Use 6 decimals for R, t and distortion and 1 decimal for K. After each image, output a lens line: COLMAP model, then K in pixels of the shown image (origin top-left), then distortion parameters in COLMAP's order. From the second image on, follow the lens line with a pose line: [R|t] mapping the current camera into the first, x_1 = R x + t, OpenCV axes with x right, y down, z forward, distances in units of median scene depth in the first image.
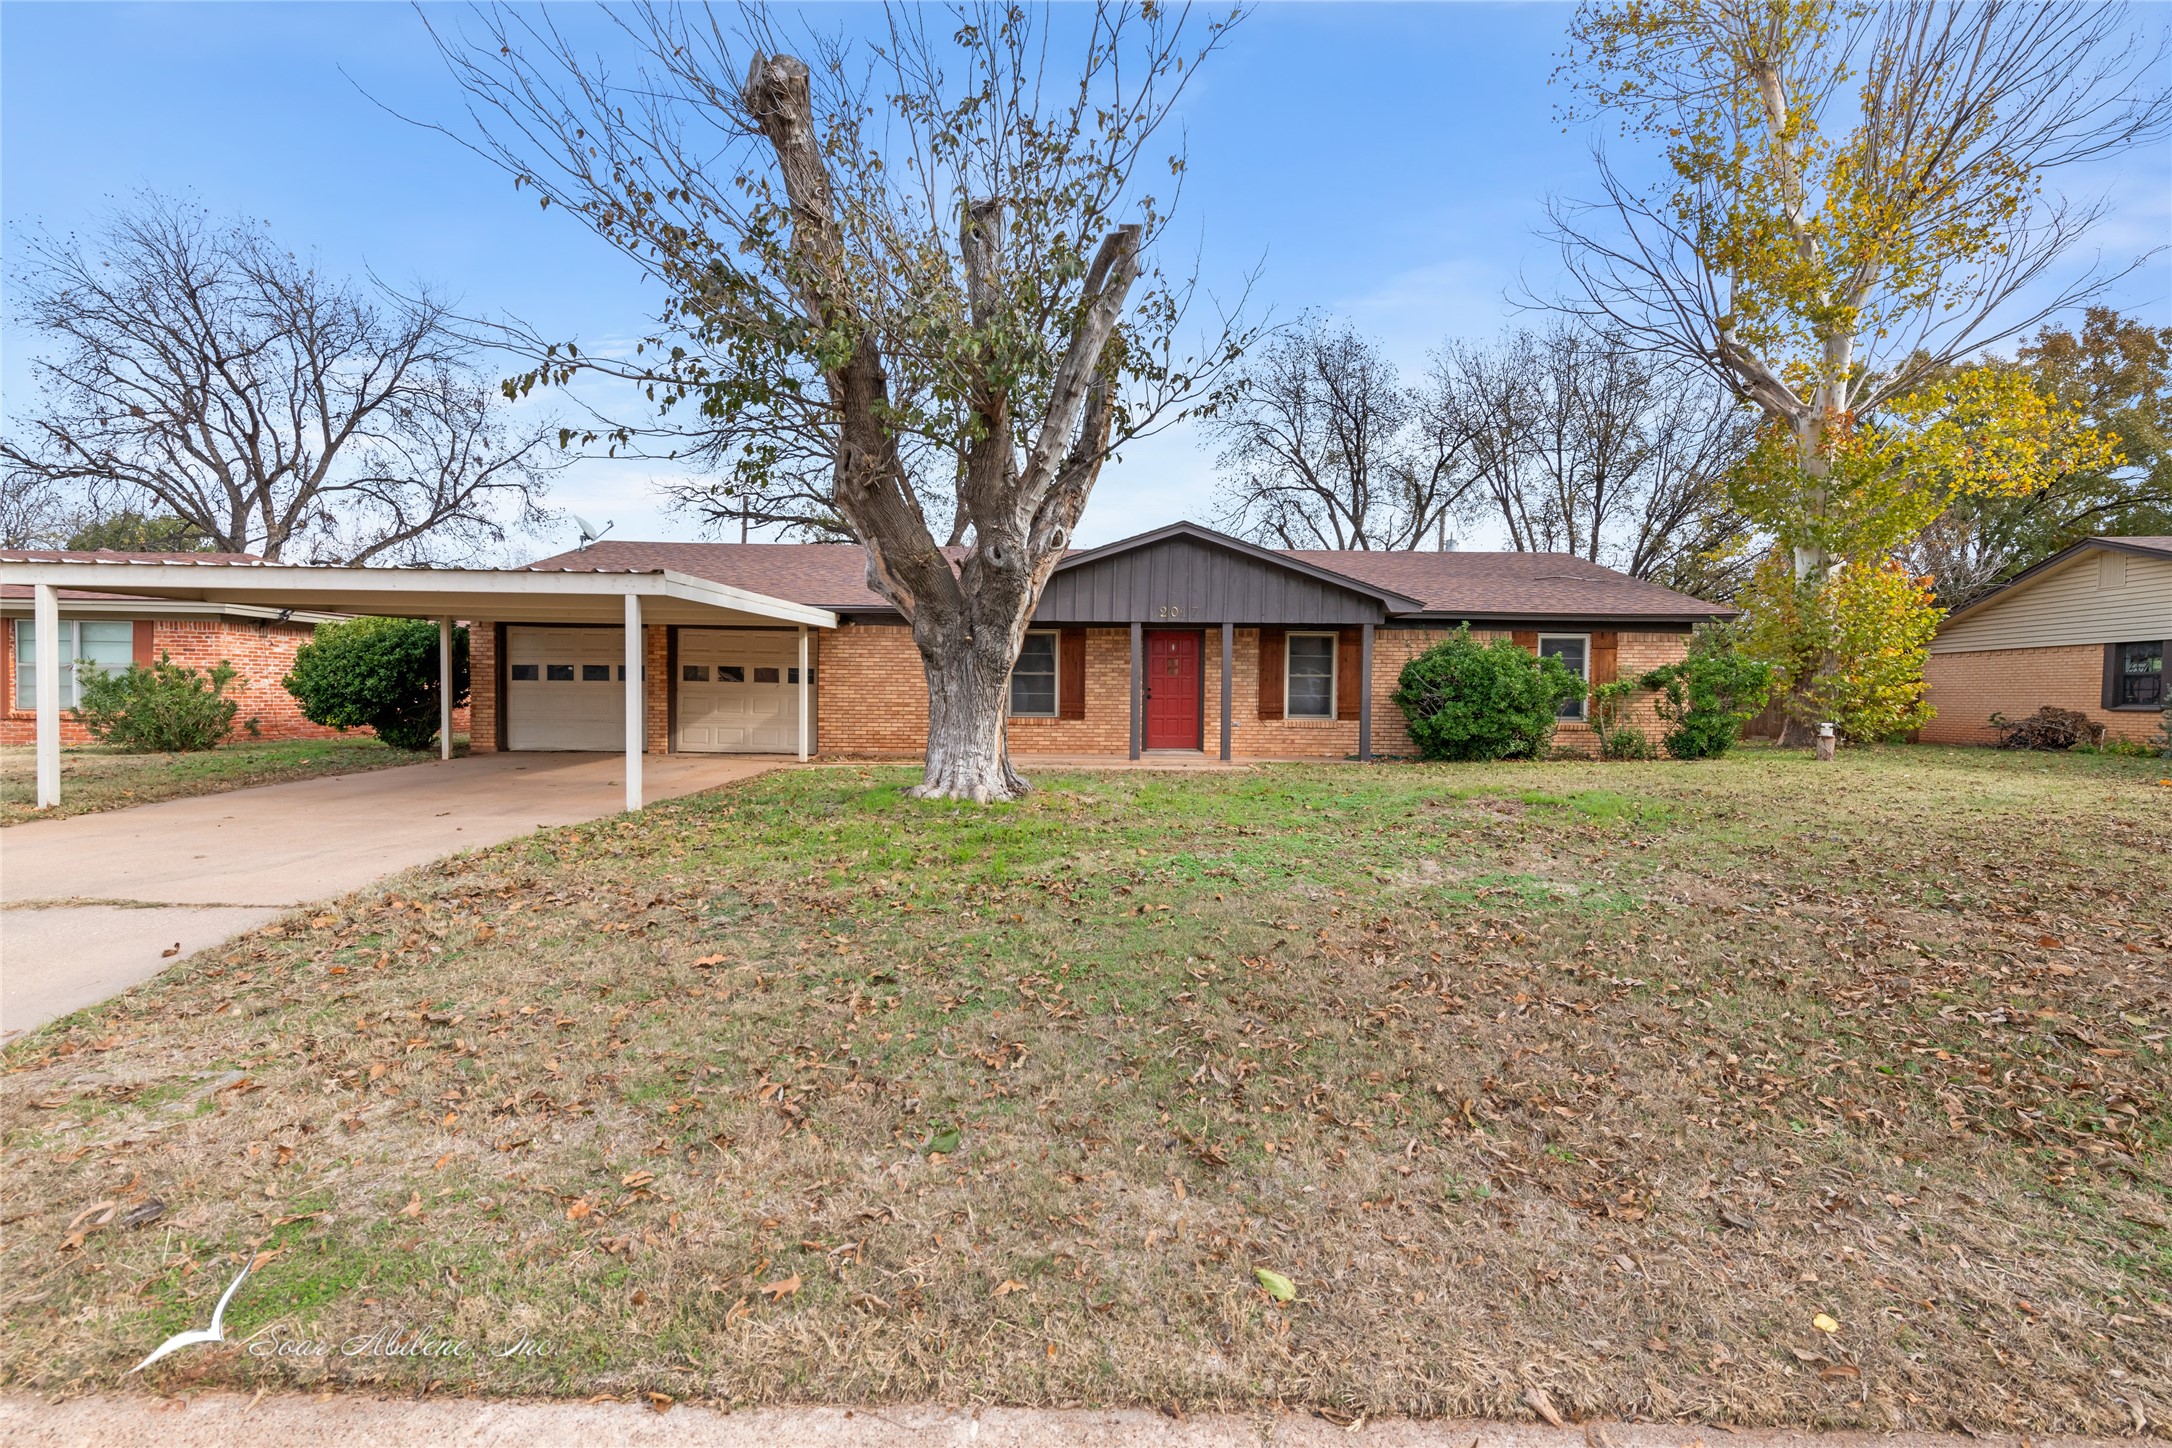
lens RADIAL K [[921.3, 0, 1096.4], [0, 921.3, 718.1], [0, 0, 1]] dist [0.016060, -0.003244]
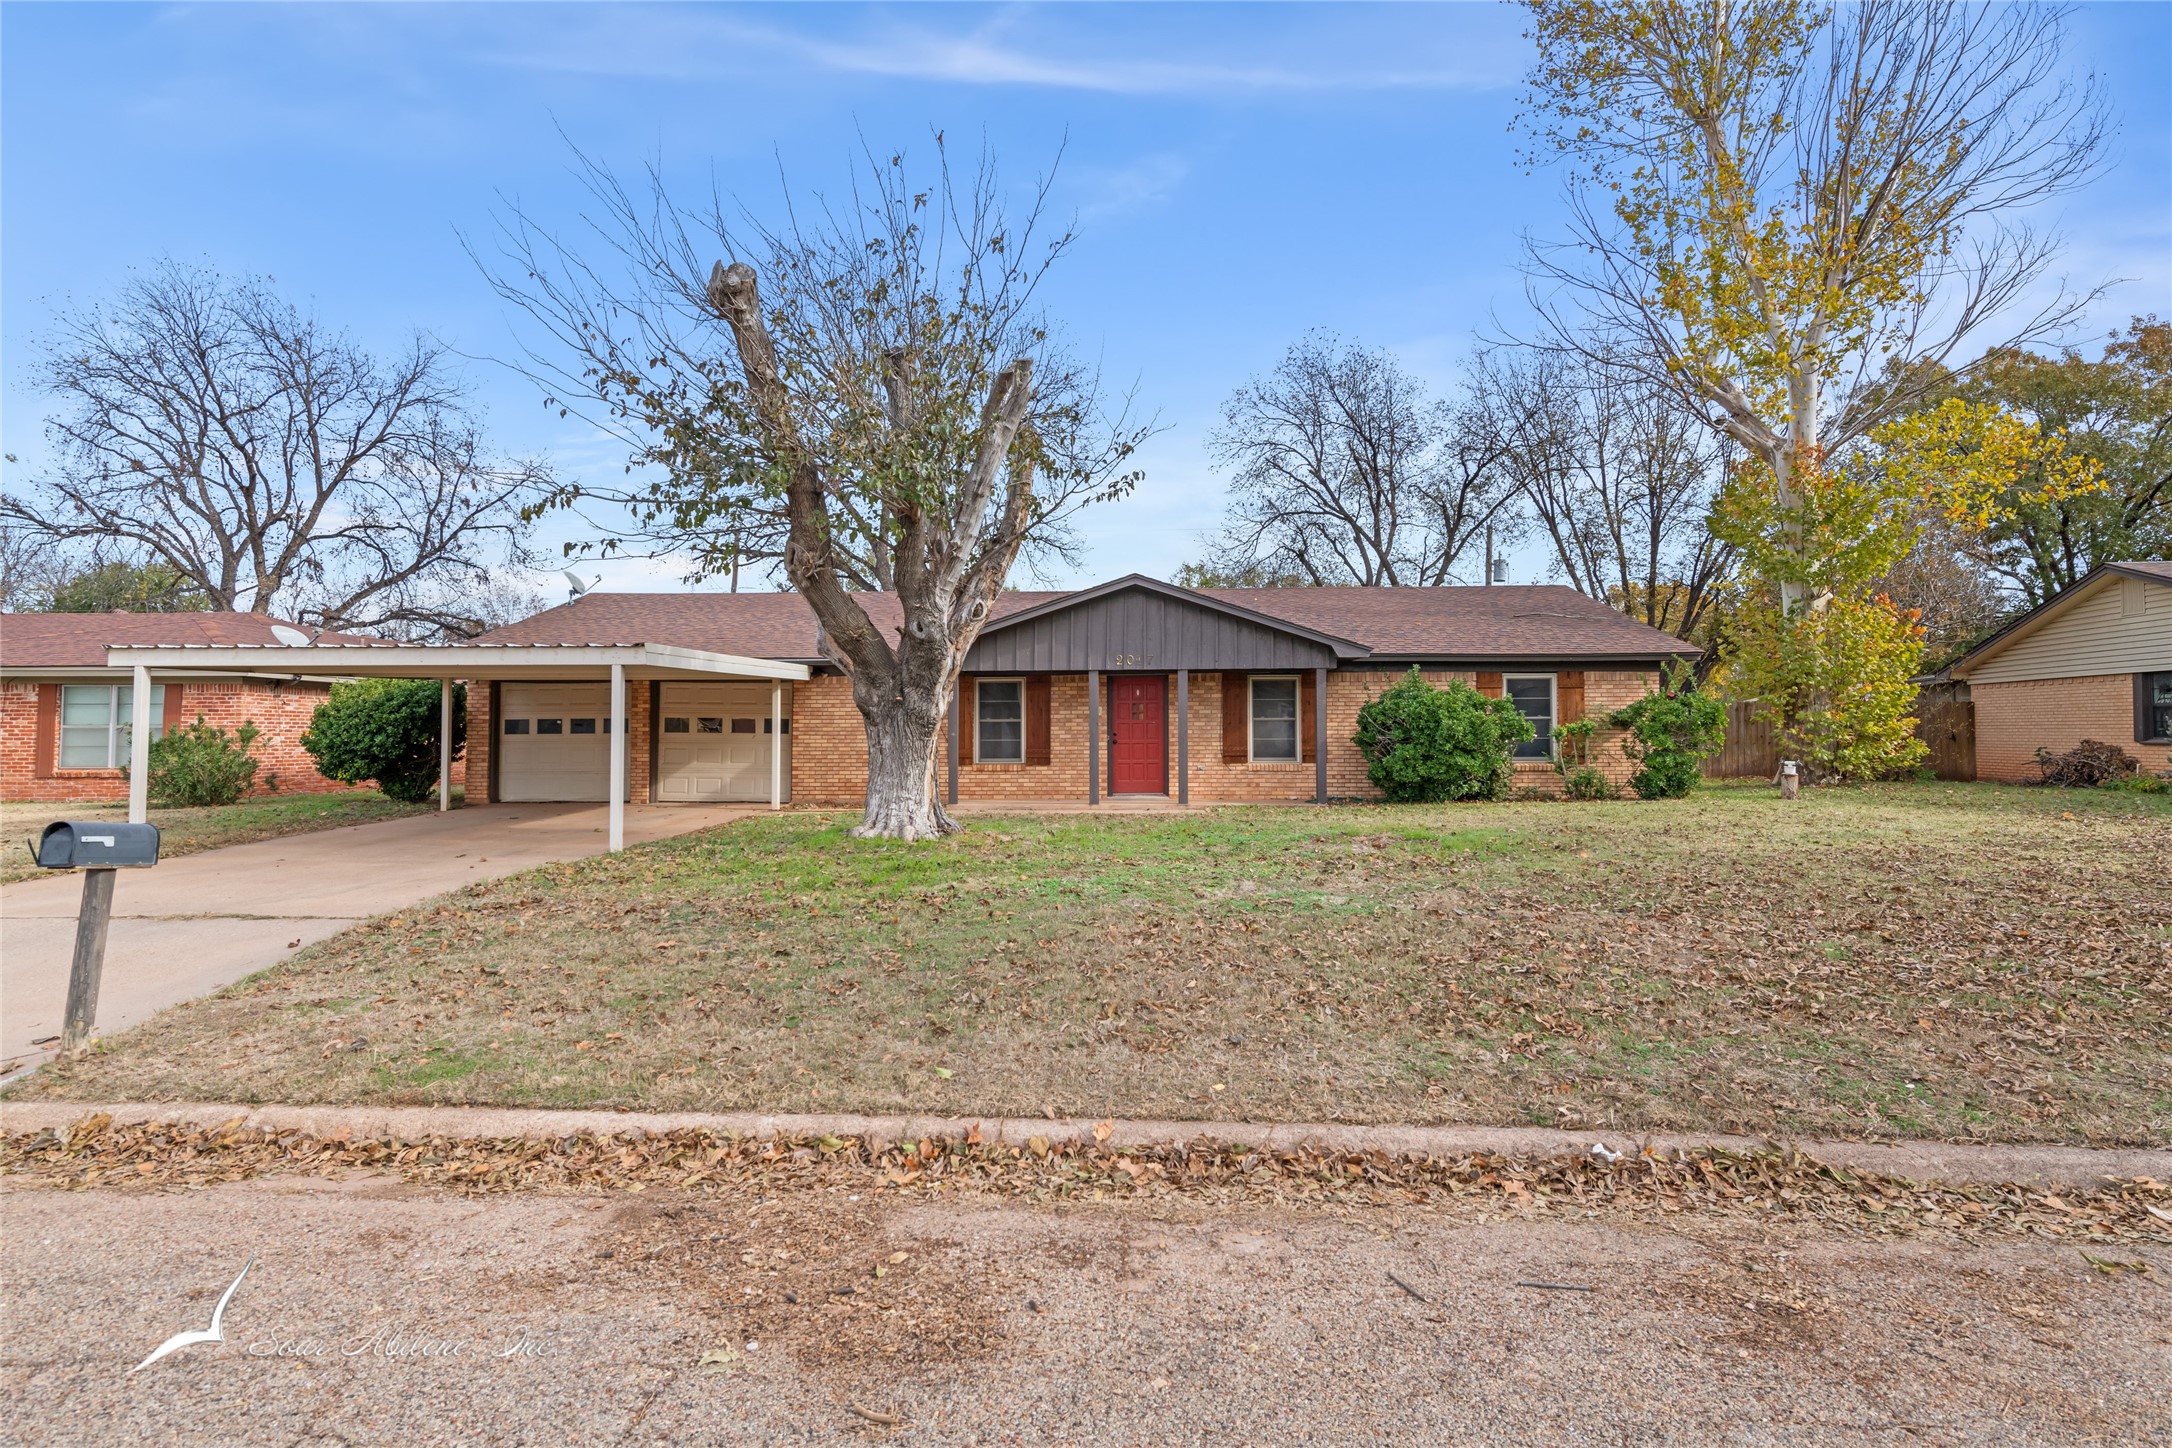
lens RADIAL K [[1079.0, 0, 1086.2], [0, 1079.0, 692.3], [0, 0, 1]] dist [0.019033, -0.002951]
pose [[0.998331, -0.015213, -0.055715, 0.097367], [0.011691, 0.997945, -0.062994, -0.003527], [0.056559, 0.062238, 0.996458, -0.193549]]
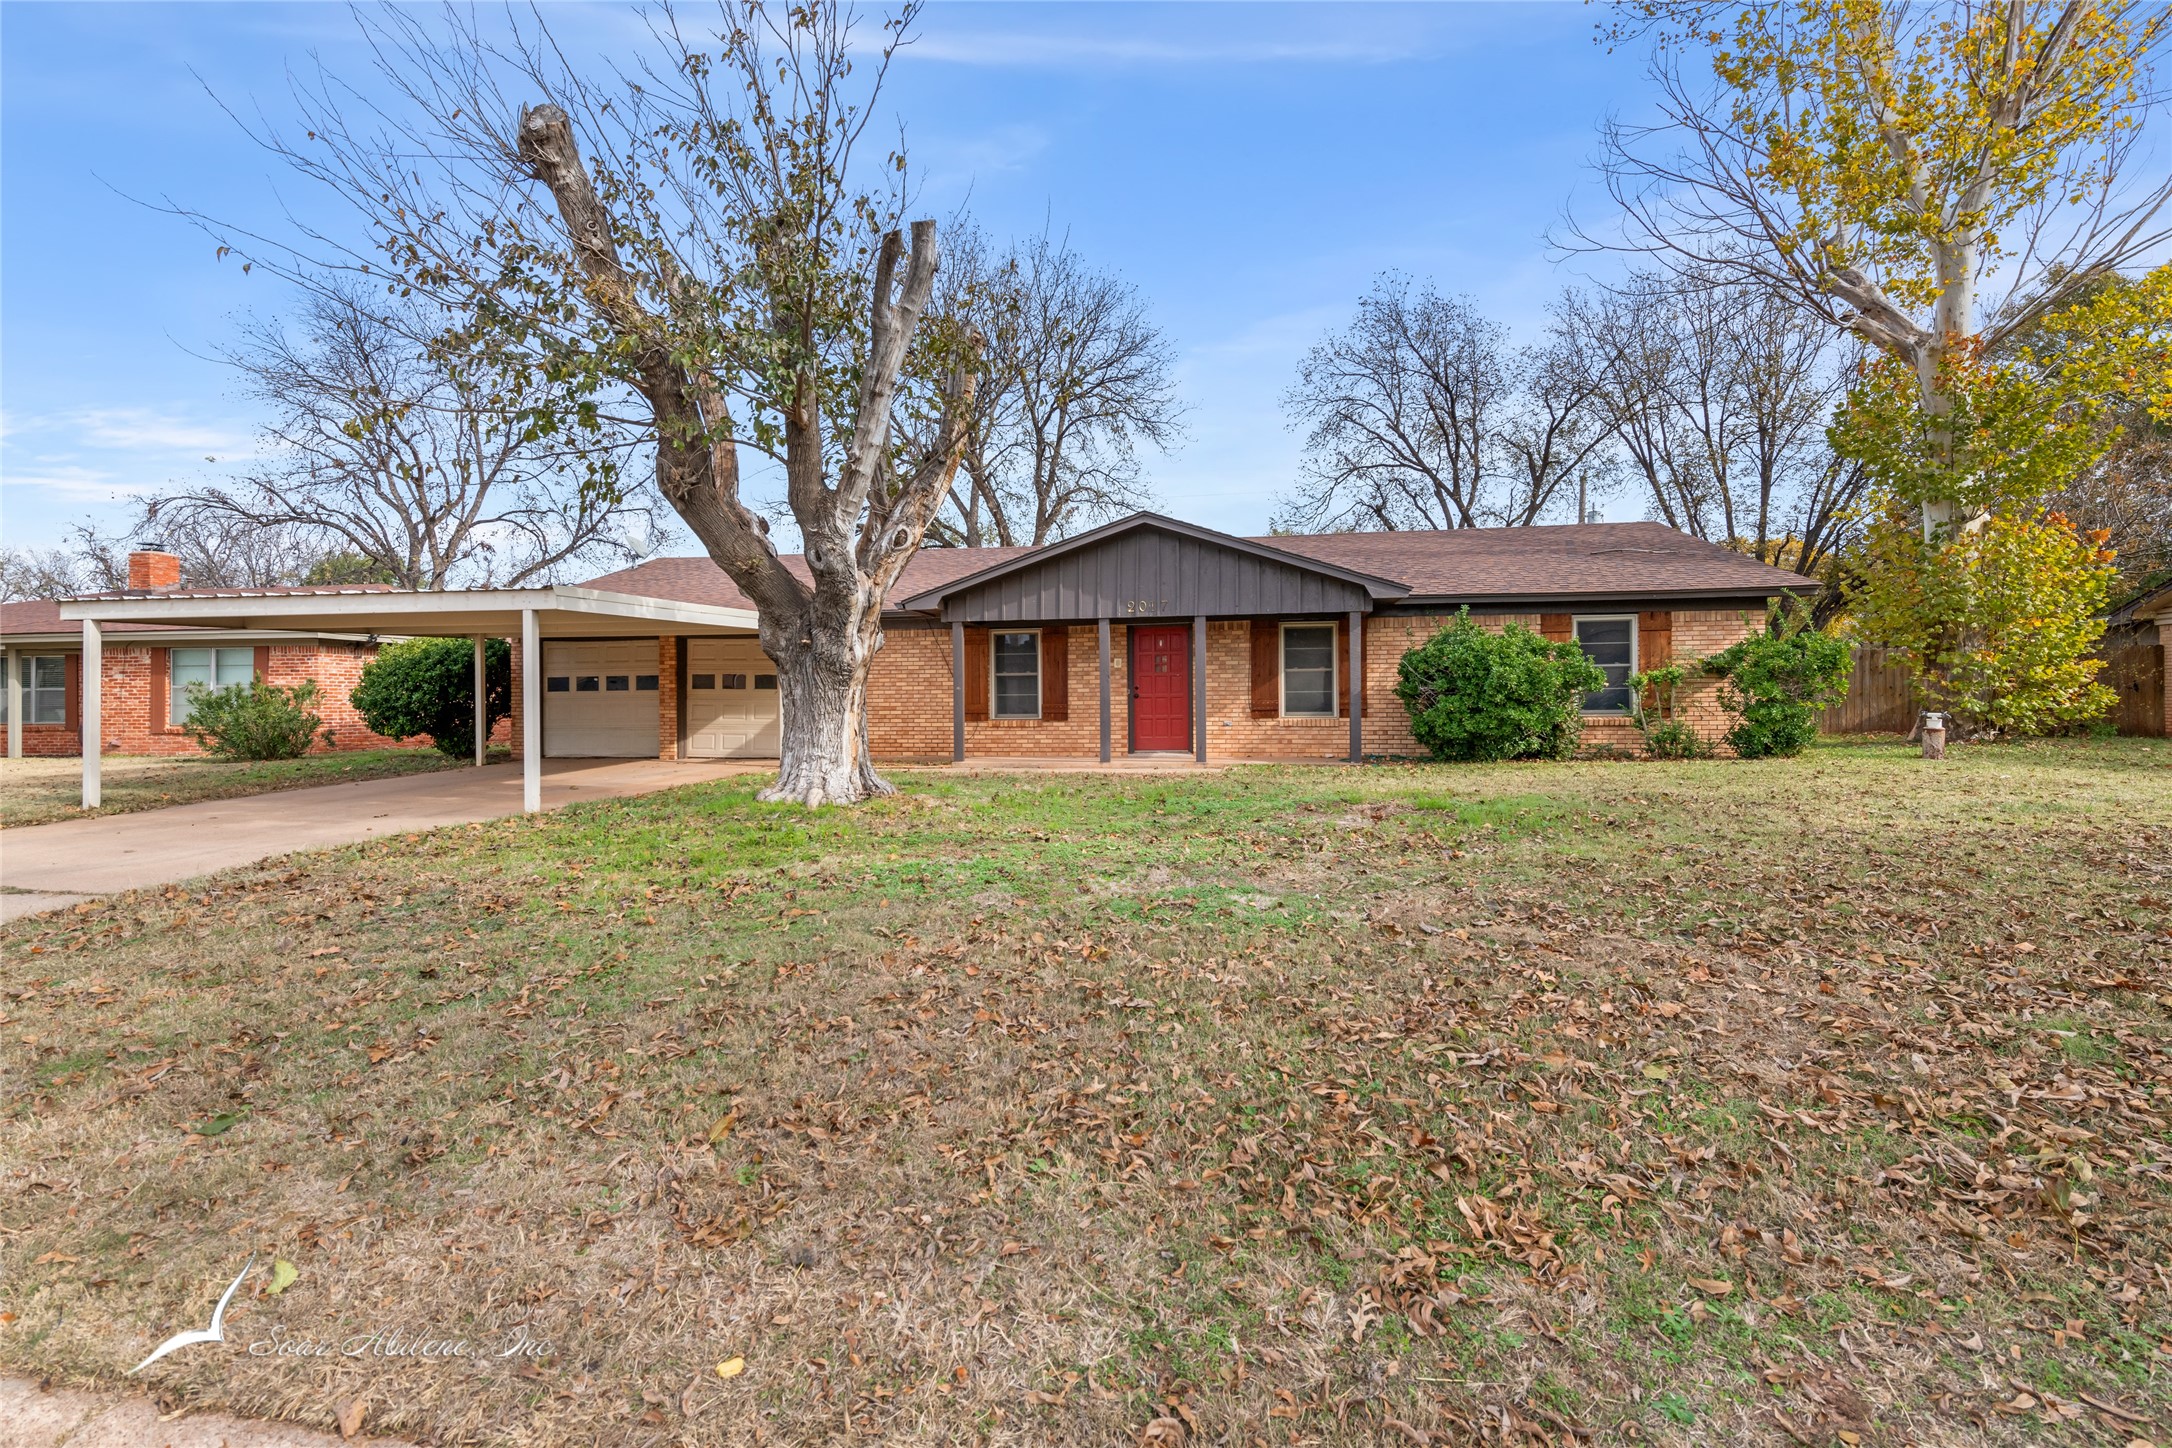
lens RADIAL K [[962.1, 0, 1085.7], [0, 962.1, 687.4], [0, 0, 1]] dist [0.015391, -0.003356]
pose [[0.982461, -0.020364, -0.185351, 0.199323], [0.014040, 0.999276, -0.035369, 0.002524], [0.185937, 0.032146, 0.982036, 0.016097]]
